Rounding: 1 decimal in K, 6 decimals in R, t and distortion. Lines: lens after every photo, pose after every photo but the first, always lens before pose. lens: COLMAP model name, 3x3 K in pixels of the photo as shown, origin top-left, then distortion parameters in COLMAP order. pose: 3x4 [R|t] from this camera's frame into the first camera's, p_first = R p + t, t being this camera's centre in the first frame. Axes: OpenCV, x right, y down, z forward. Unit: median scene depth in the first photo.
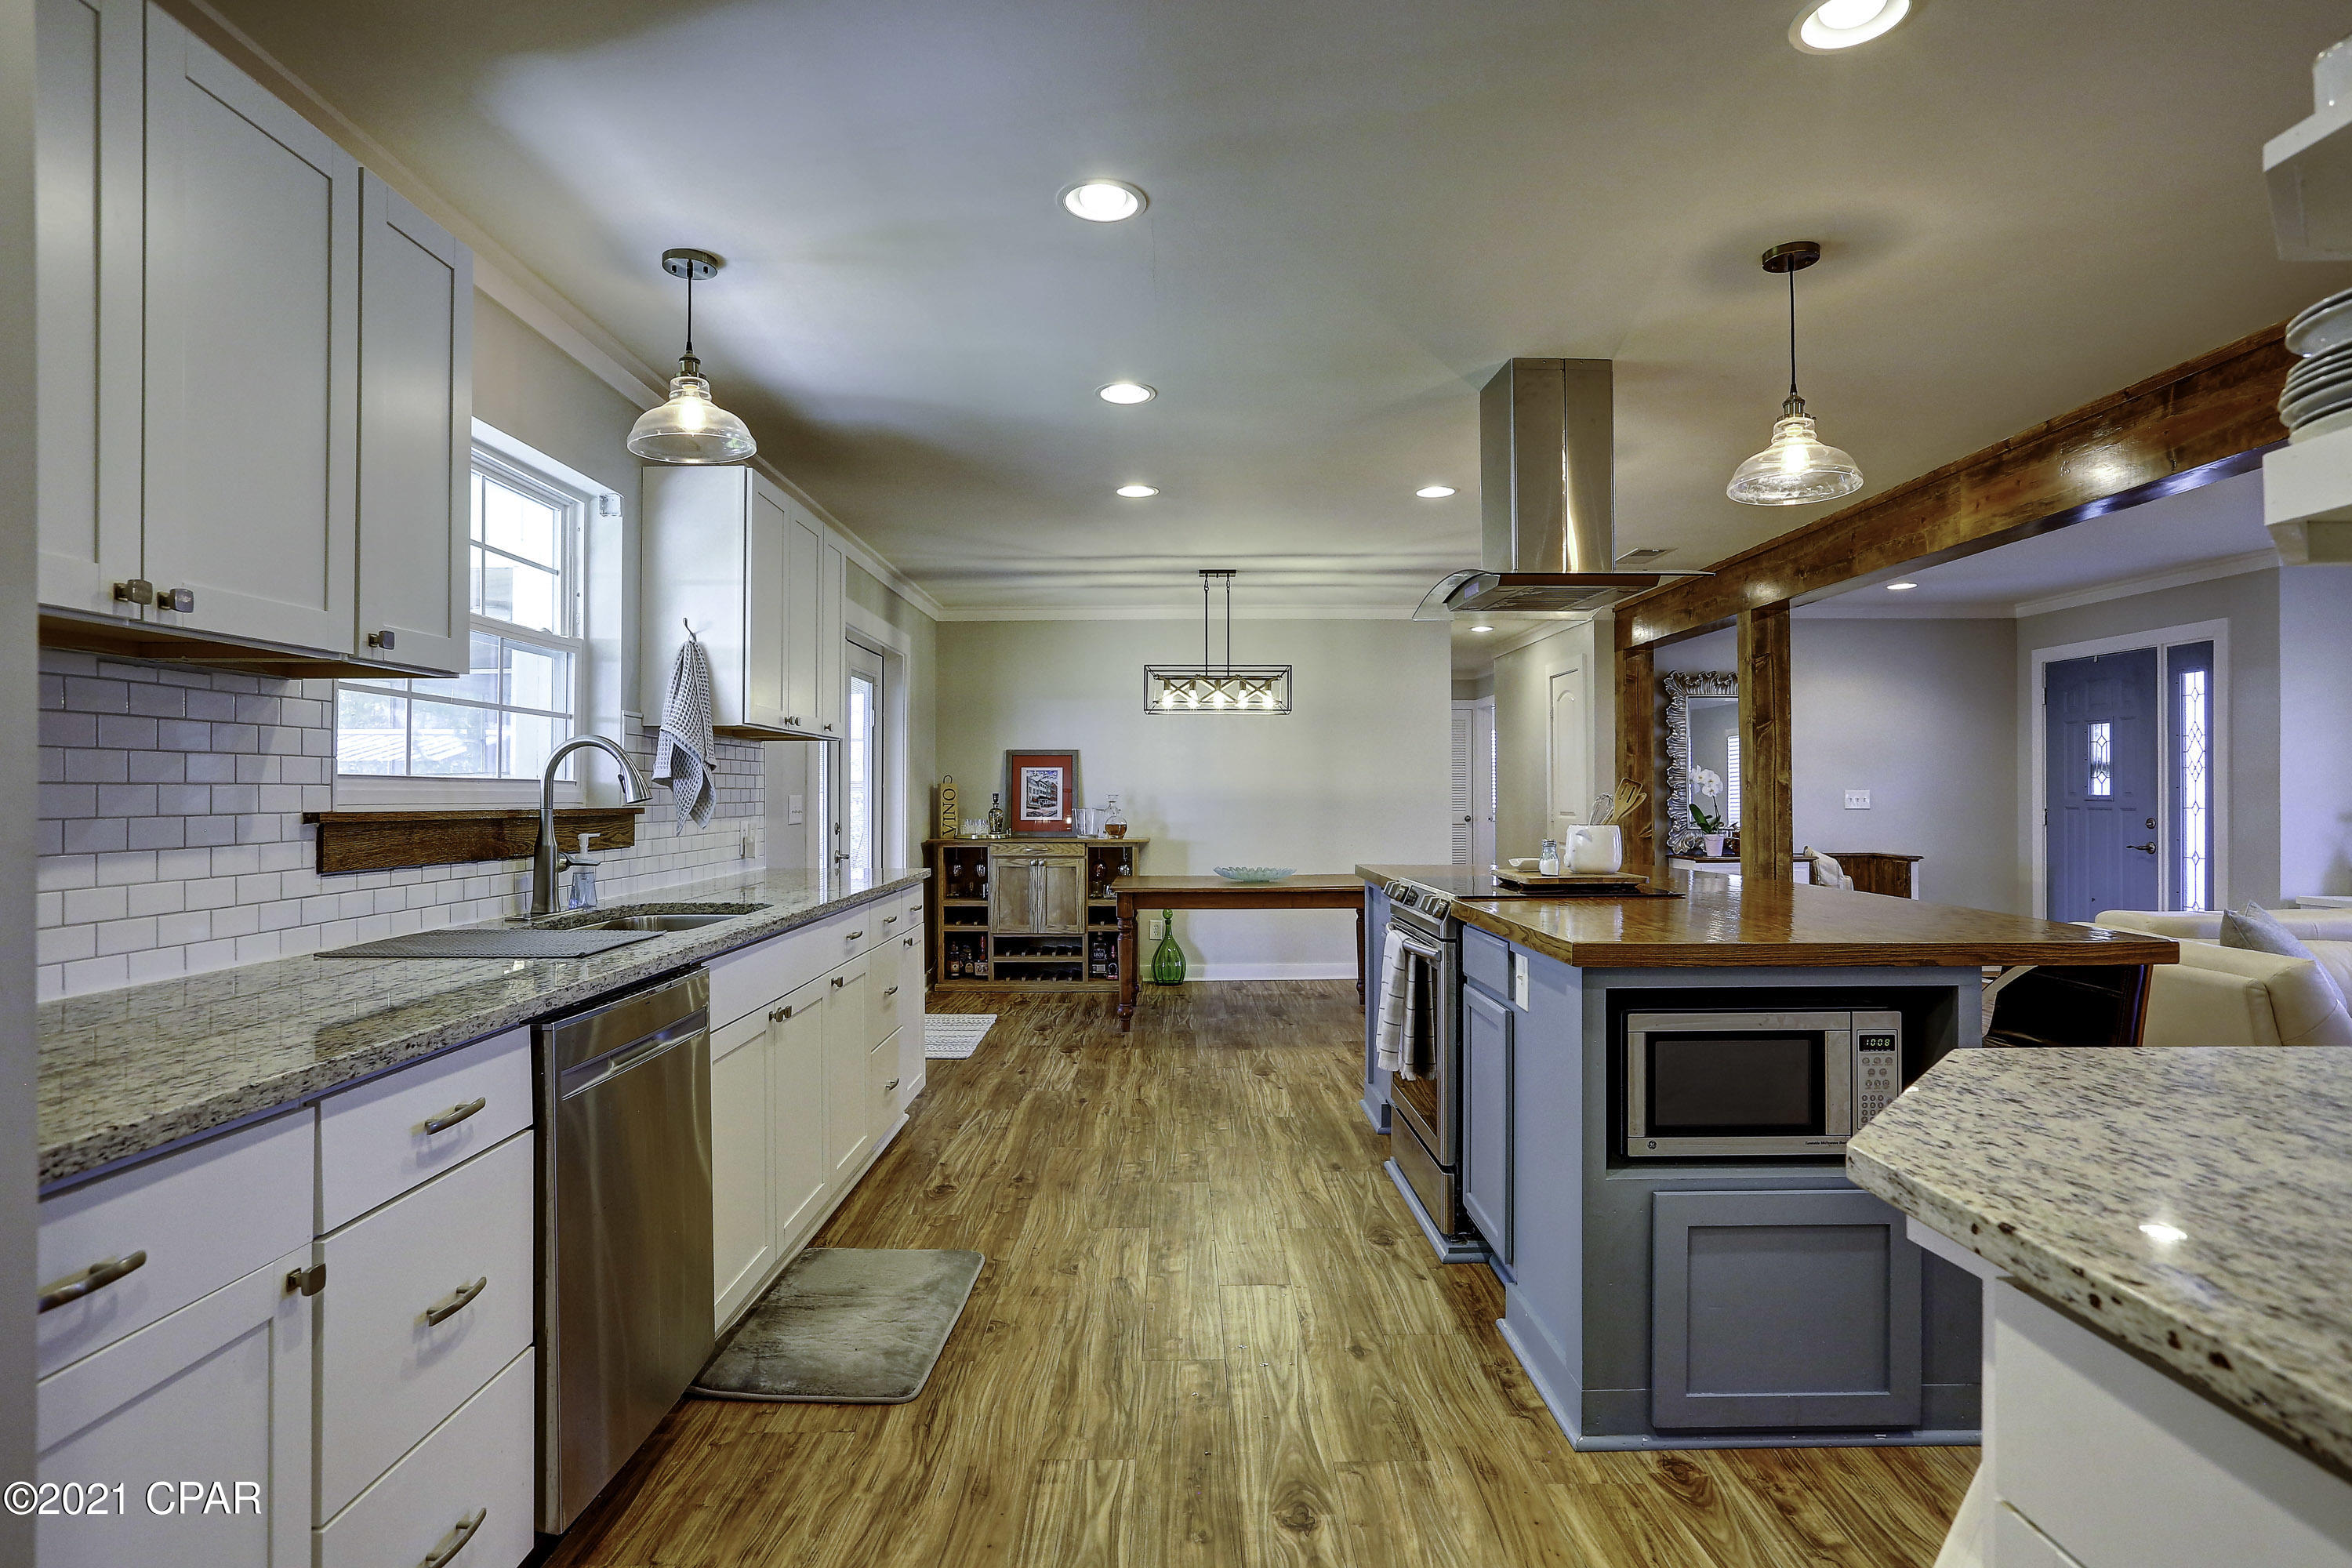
lens RADIAL K [[1222.7, 0, 1172.4], [0, 1222.7, 815.4], [0, 0, 1]] dist [-0.046403, 0.025968]
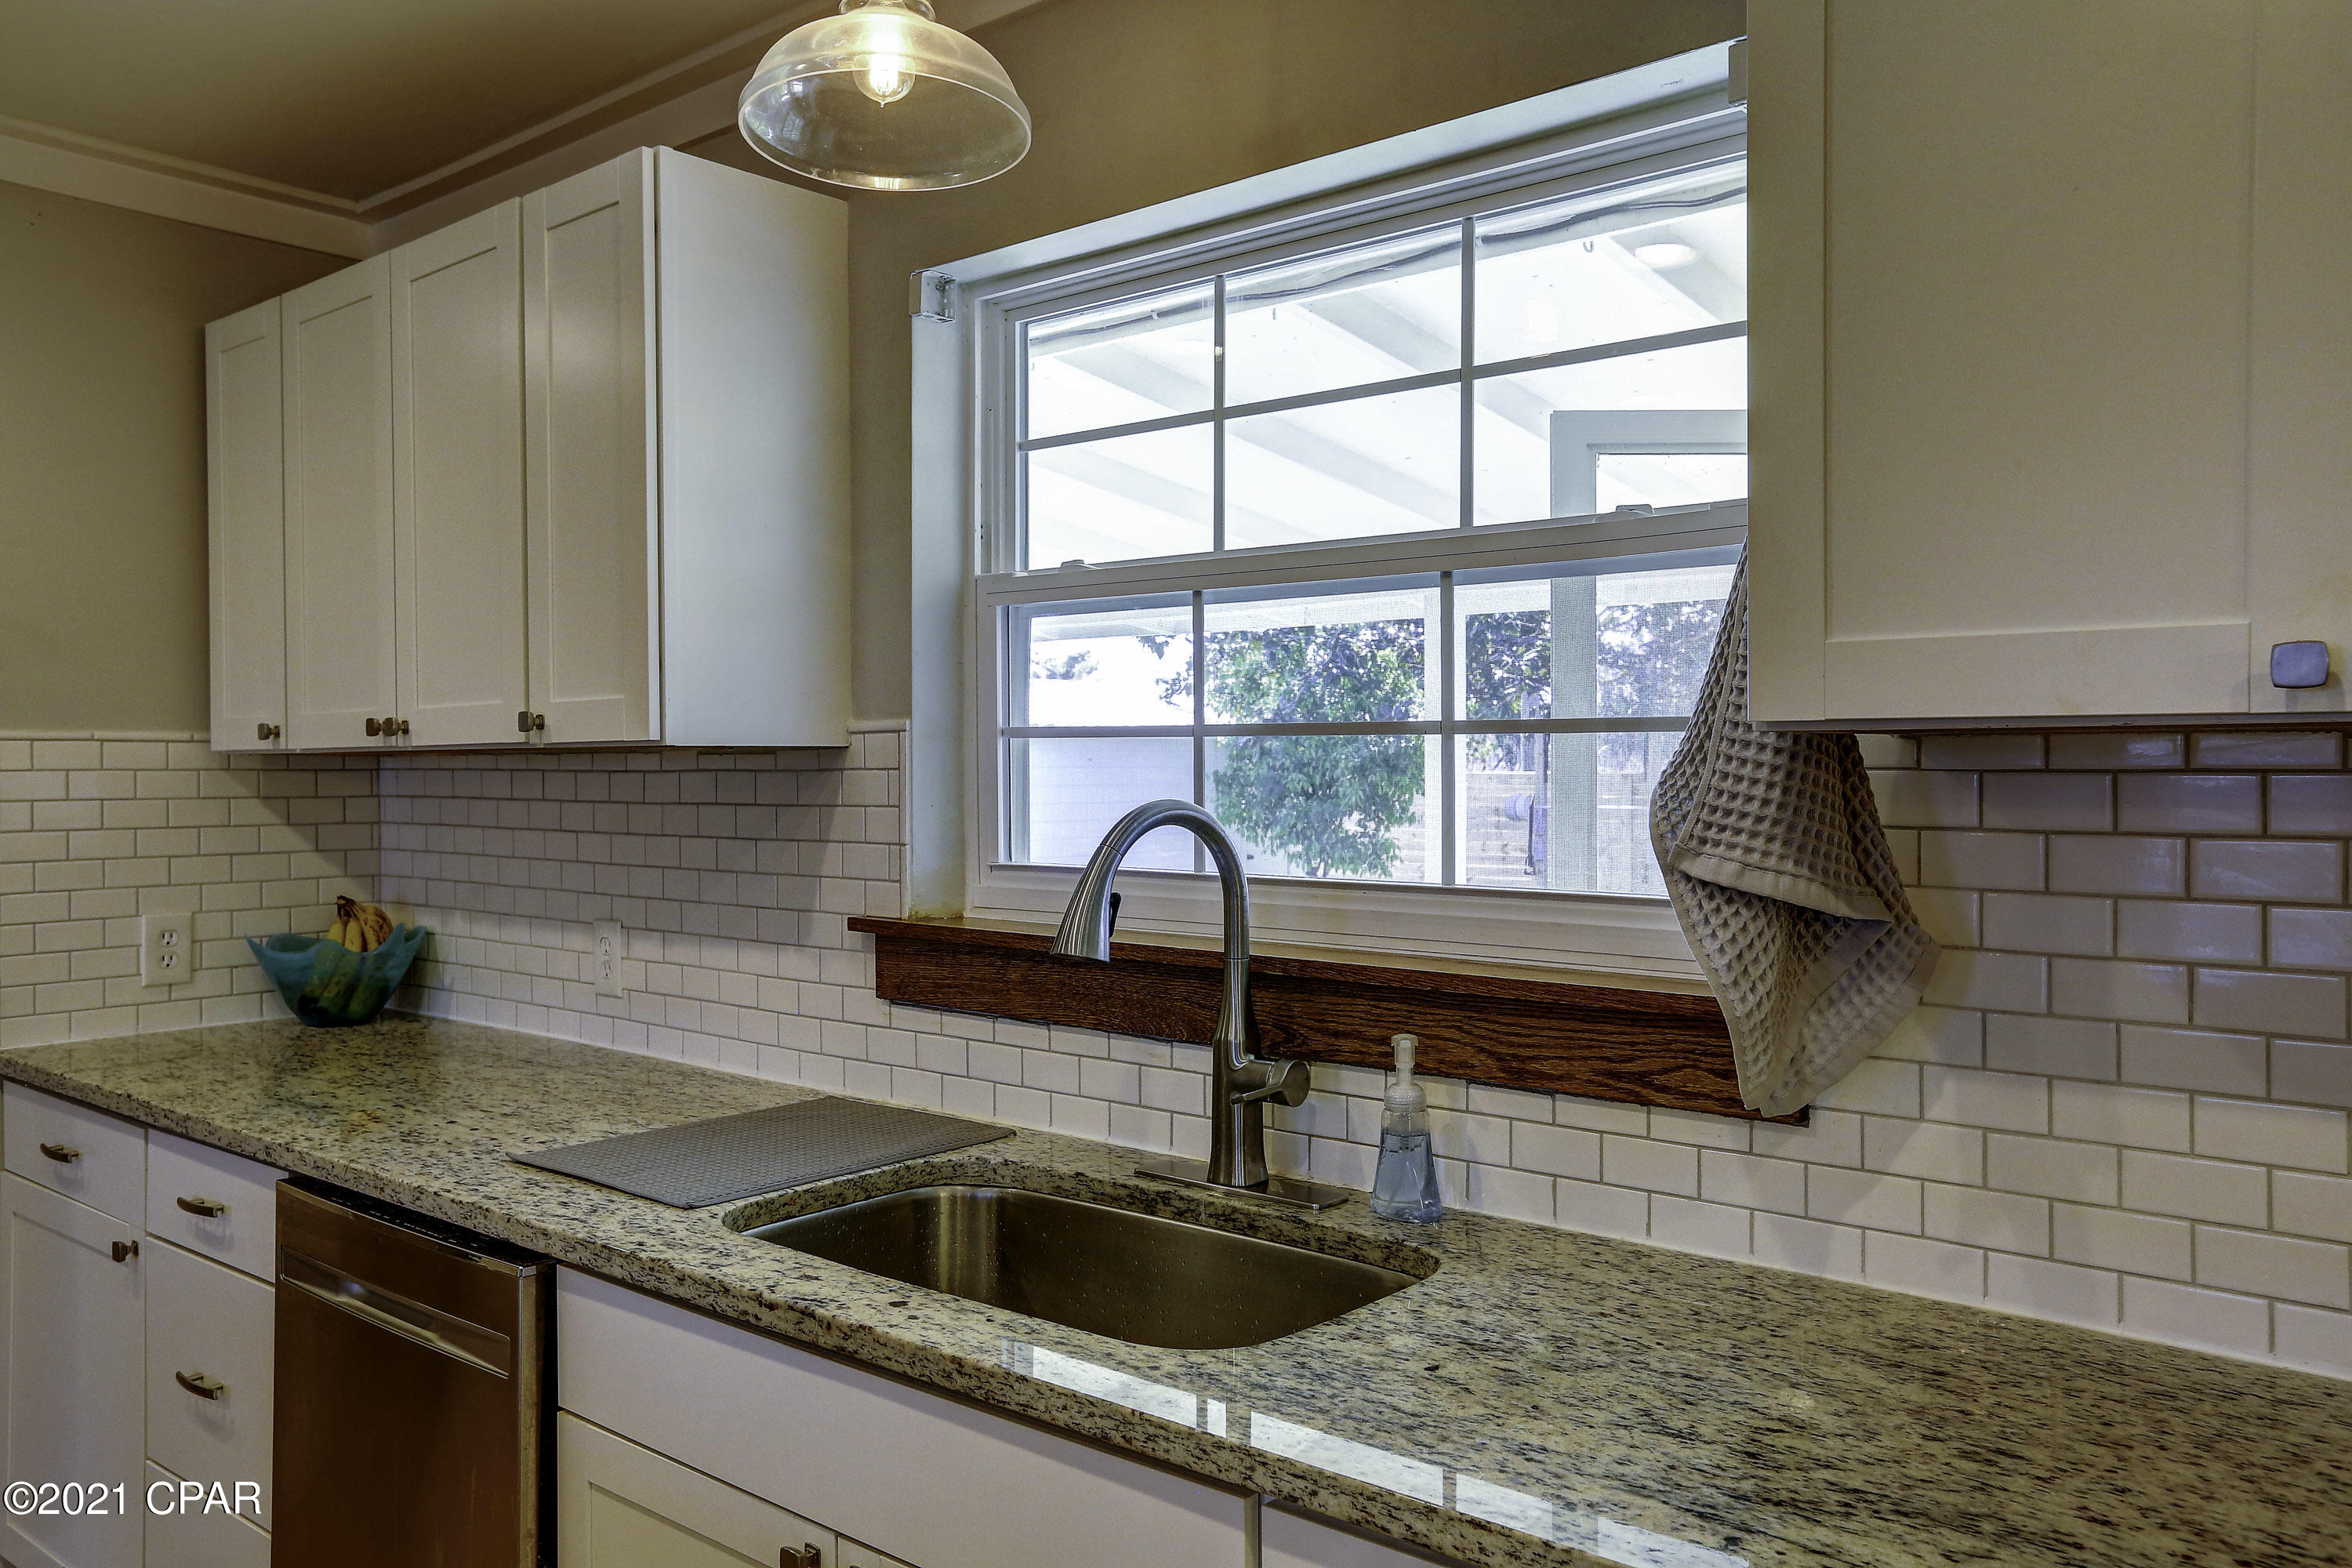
lens RADIAL K [[1756.4, 0, 1178.3], [0, 1756.4, 780.3], [0, 0, 1]] dist [-0.000310, 0.022349]
pose [[-0.650610, 0.012900, -0.759302, 0.004579], [-0.006990, 0.999712, 0.022974, -0.073089], [0.759380, 0.020254, -0.650332, 1.173063]]
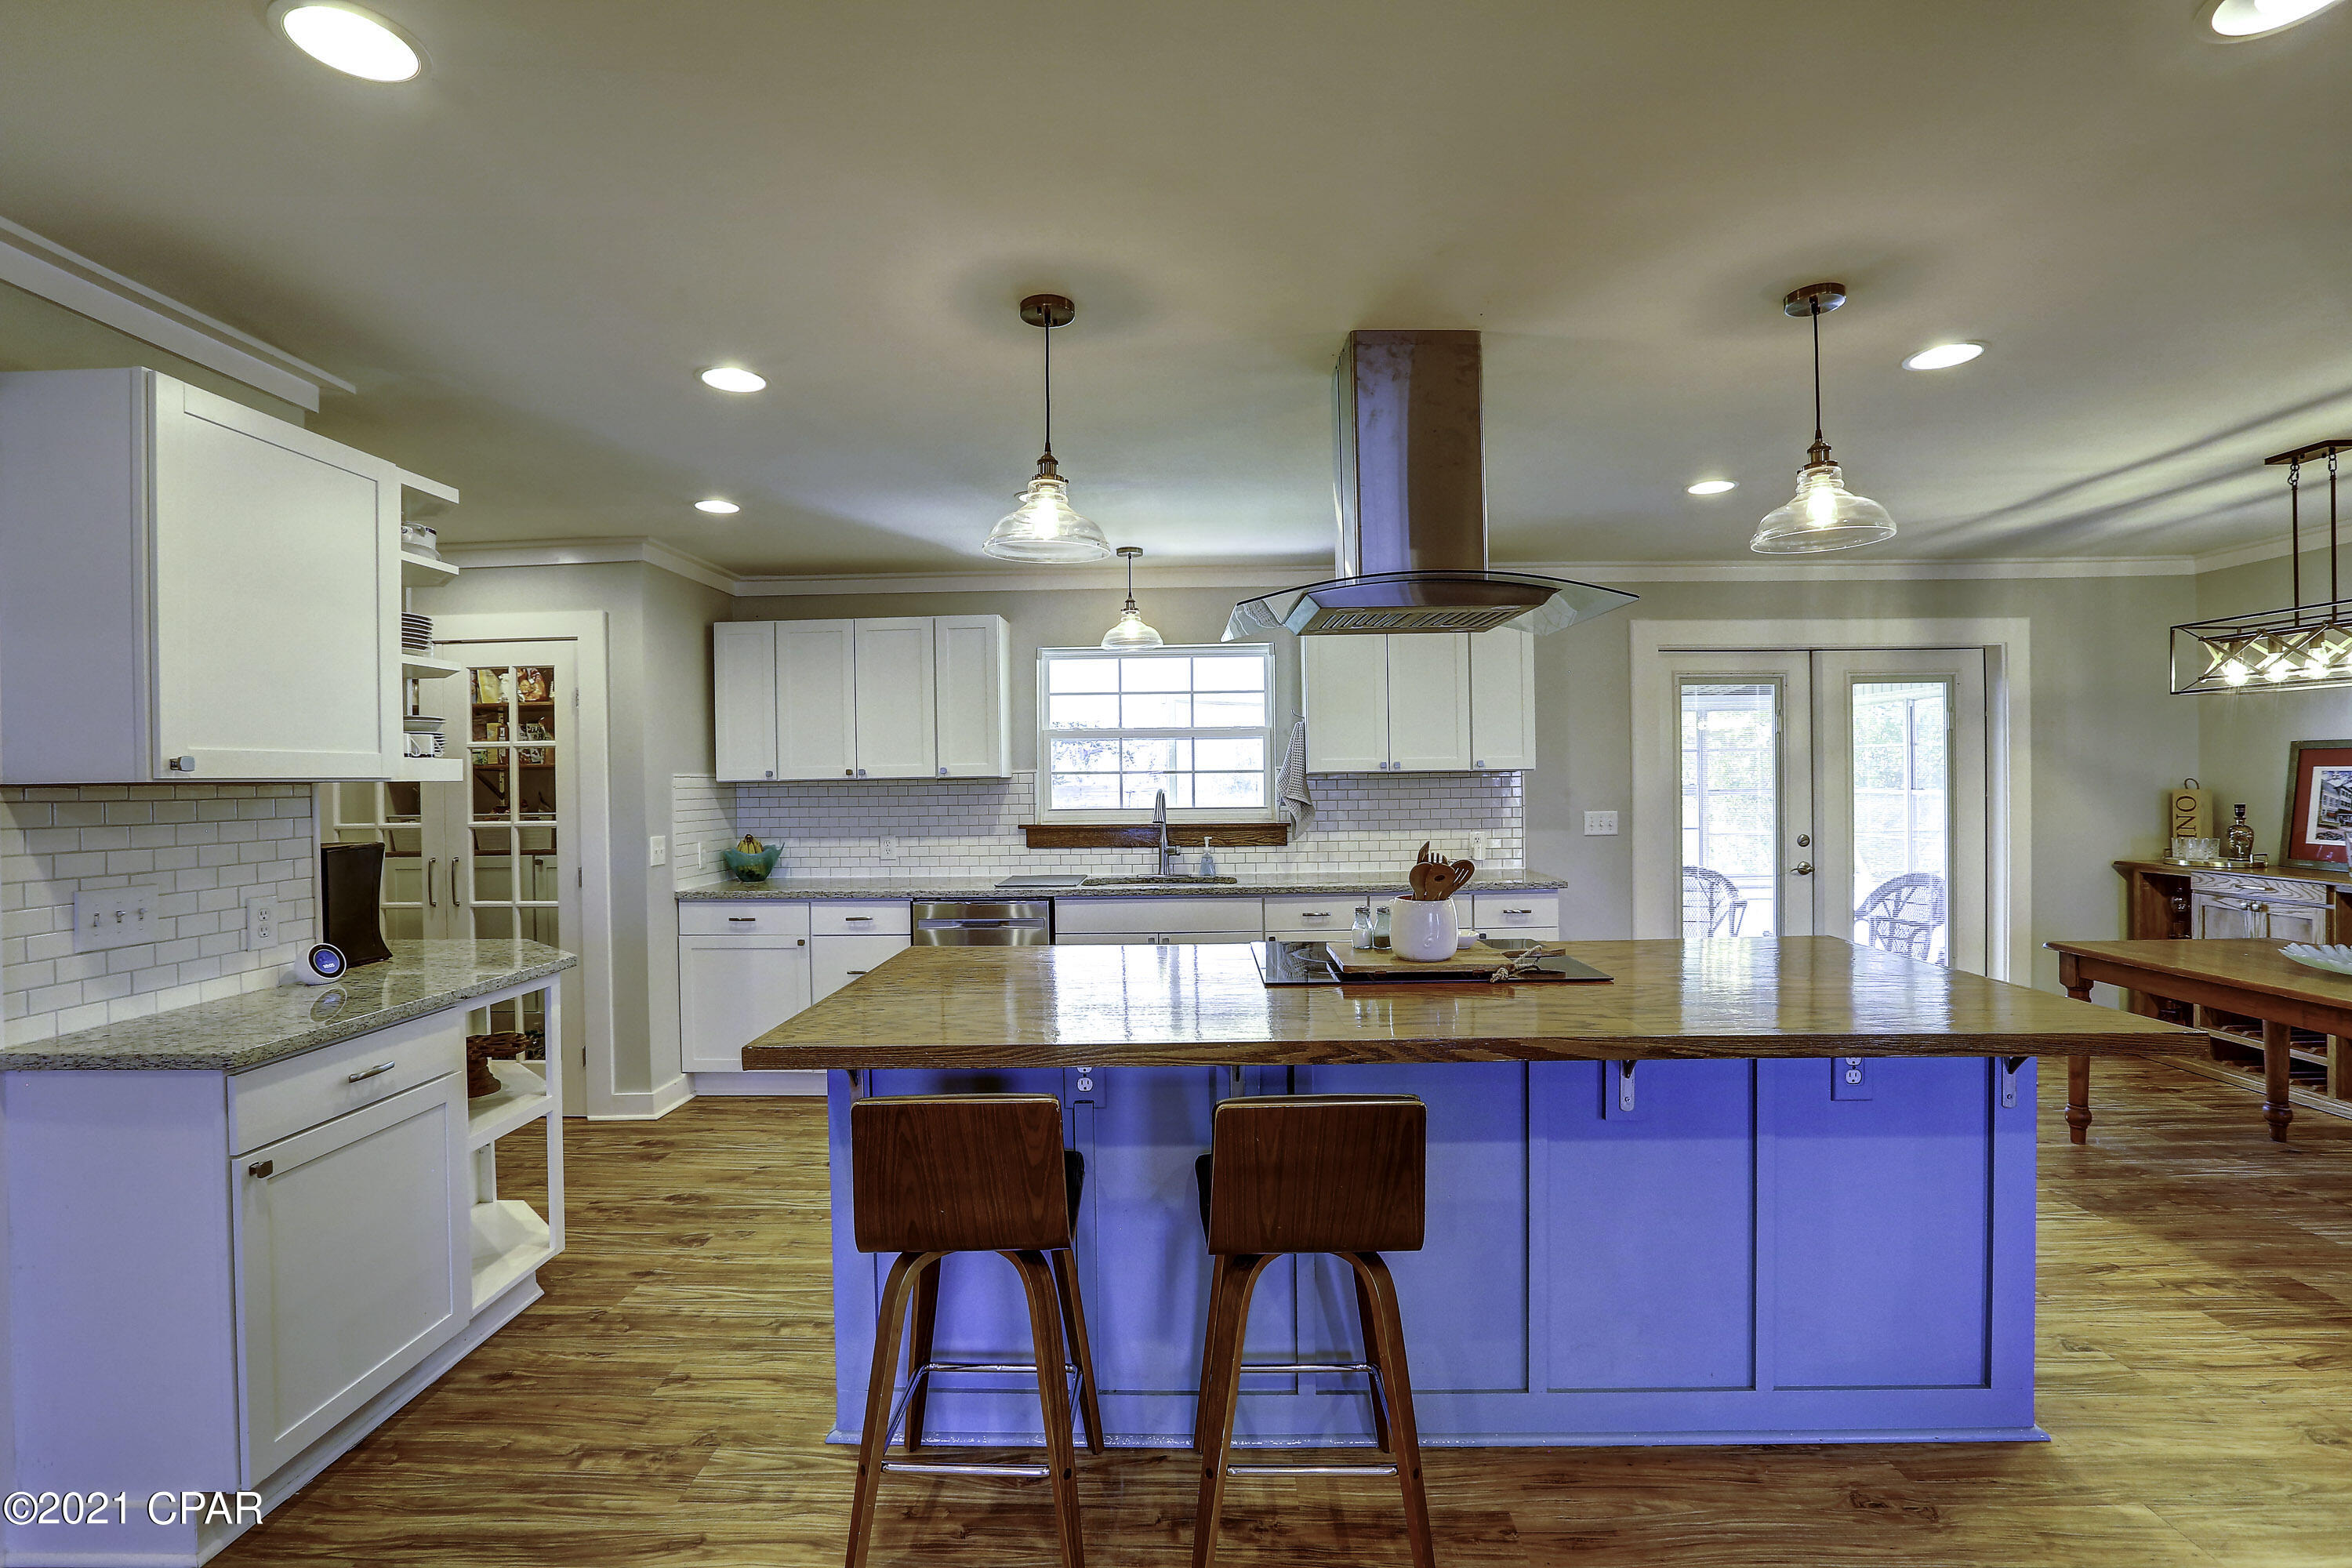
lens RADIAL K [[1067.0, 0, 1172.3], [0, 1067.0, 782.5], [0, 0, 1]] dist [-0.047754, 0.014997]
pose [[-0.027293, 0.006412, -0.999607, 1.077290], [-0.003275, 0.999973, 0.006504, -0.073187], [0.999622, 0.003451, -0.027271, 0.880764]]
